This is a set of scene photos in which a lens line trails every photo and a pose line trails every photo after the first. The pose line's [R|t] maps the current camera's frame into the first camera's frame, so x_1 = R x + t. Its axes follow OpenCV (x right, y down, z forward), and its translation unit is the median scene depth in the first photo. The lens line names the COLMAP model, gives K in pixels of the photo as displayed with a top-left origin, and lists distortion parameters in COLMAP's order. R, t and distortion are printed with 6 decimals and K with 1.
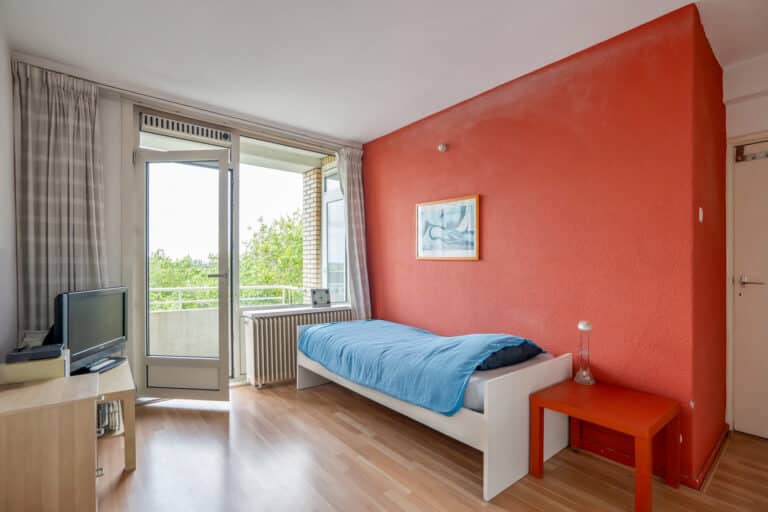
lens RADIAL K [[356.0, 0, 381.8], [0, 356.0, 260.7], [0, 0, 1]] dist [-0.047104, 0.012465]
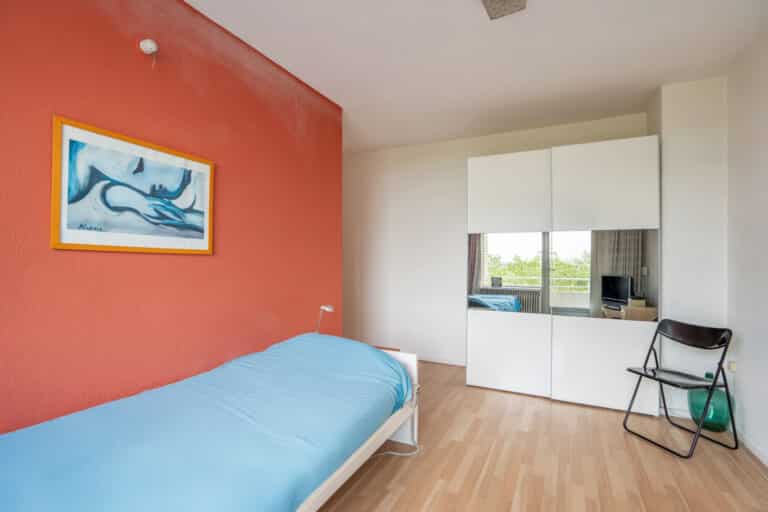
lens RADIAL K [[356.0, 0, 381.5], [0, 356.0, 256.4], [0, 0, 1]] dist [-0.047104, 0.012465]
pose [[-0.400123, 0.018756, 0.916270, -0.472115], [0.004536, 0.999819, -0.018485, 0.015261], [-0.916450, -0.003240, -0.400135, 0.924867]]
